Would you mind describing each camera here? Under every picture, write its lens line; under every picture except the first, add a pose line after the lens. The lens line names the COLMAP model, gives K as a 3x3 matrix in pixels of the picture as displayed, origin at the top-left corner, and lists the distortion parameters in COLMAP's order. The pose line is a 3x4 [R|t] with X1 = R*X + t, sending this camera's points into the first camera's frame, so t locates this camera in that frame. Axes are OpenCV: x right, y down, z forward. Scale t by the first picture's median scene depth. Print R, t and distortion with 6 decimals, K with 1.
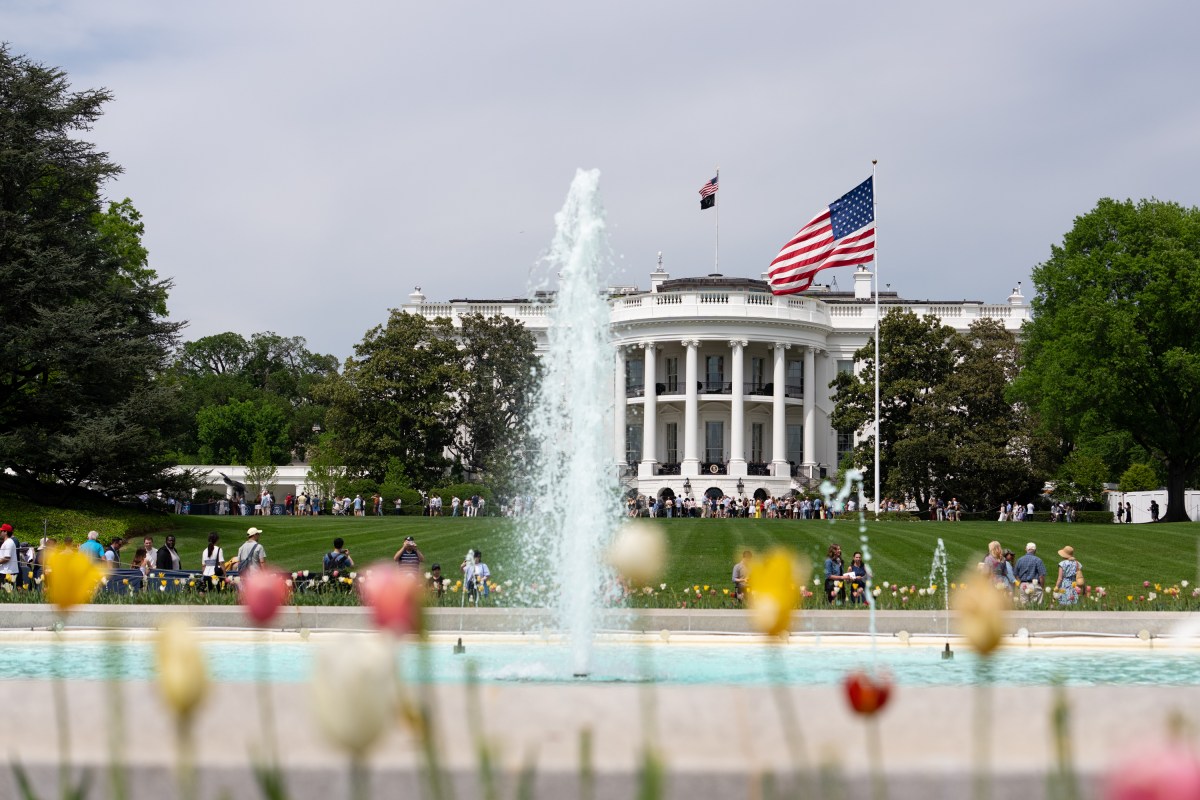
lens RADIAL K [[2033.0, 0, 673.9], [0, 2033.0, 399.8], [0, 0, 1]] dist [-0.131104, -0.024314]
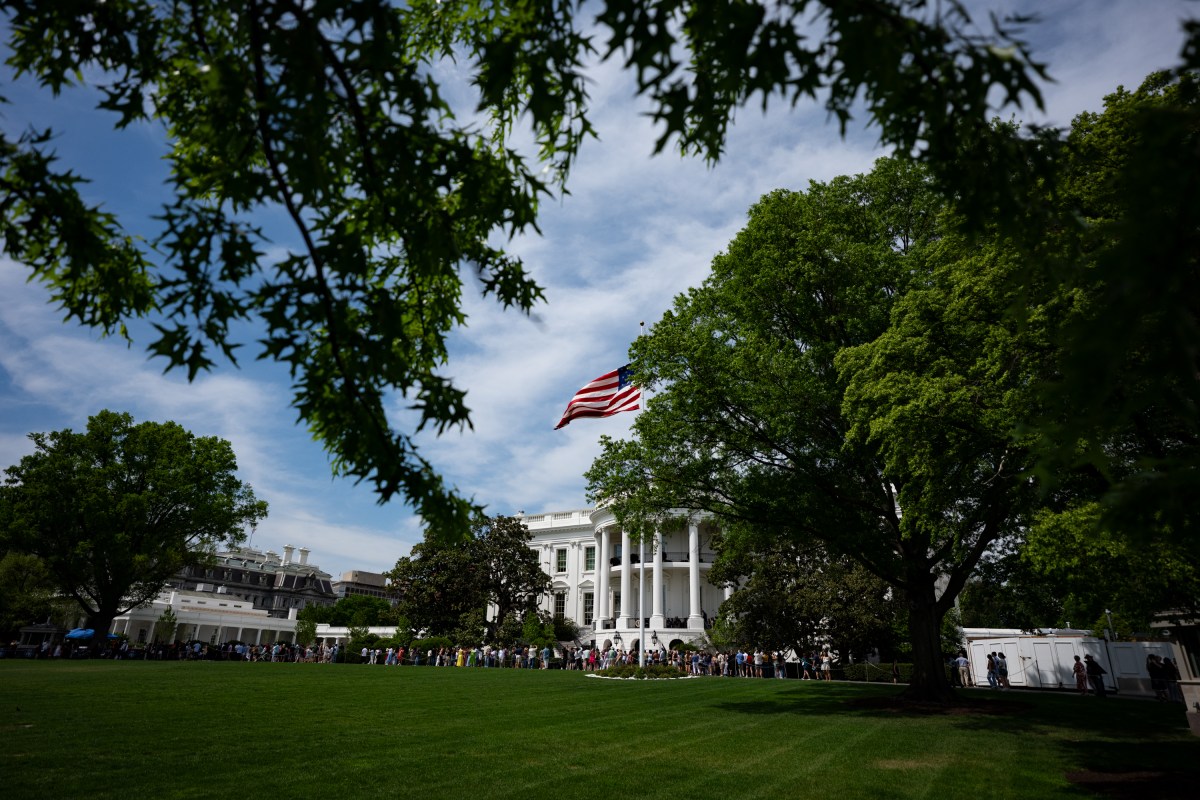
lens RADIAL K [[670.8, 0, 600.0], [0, 670.8, 400.0], [0, 0, 1]] dist [-0.031767, 0.000218]
pose [[0.872847, -0.169992, -0.457429, 0.209064], [0.025885, 0.952174, -0.304457, 0.027579], [0.487308, 0.253904, 0.835502, 0.607065]]
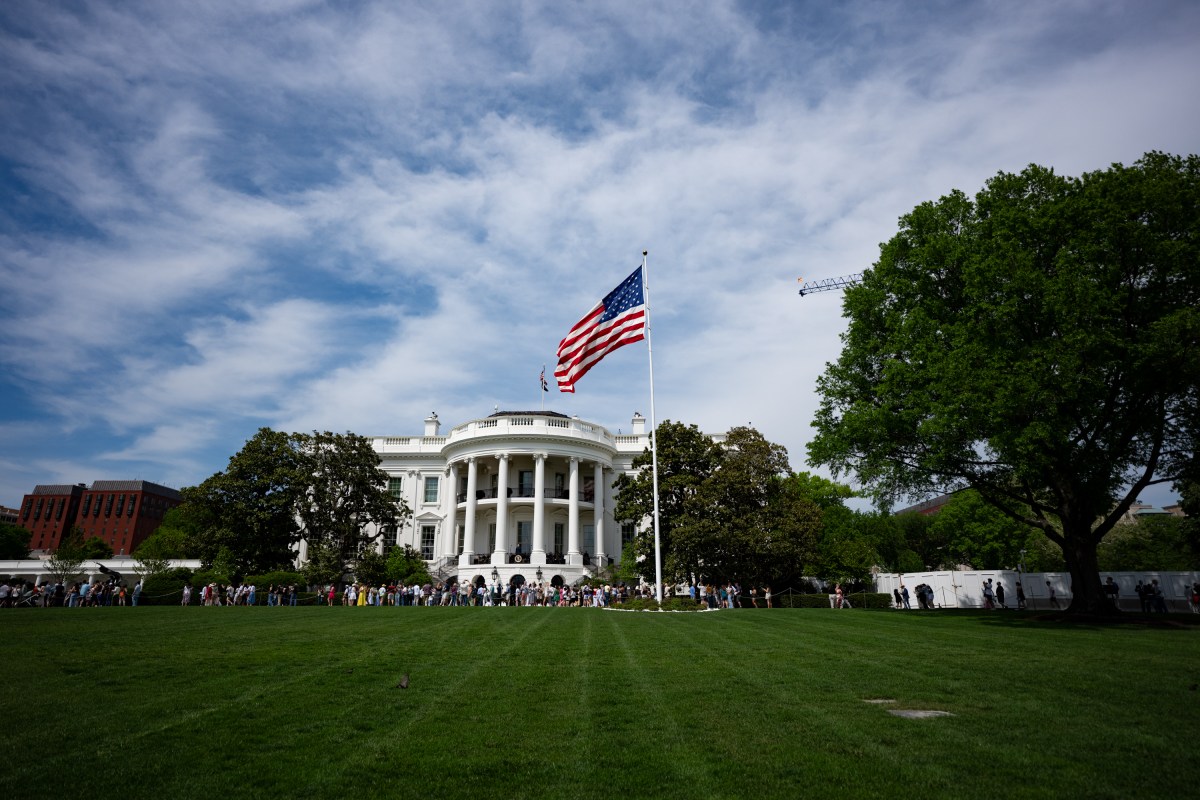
lens RADIAL K [[644.8, 0, 592.5], [0, 644.8, 399.8], [0, 0, 1]] dist [-0.046991, 0.030793]
pose [[0.999798, -0.006017, 0.019159, 0.056581], [0.010151, 0.974625, -0.223612, 0.027615], [-0.017327, 0.223762, 0.974490, 0.604836]]
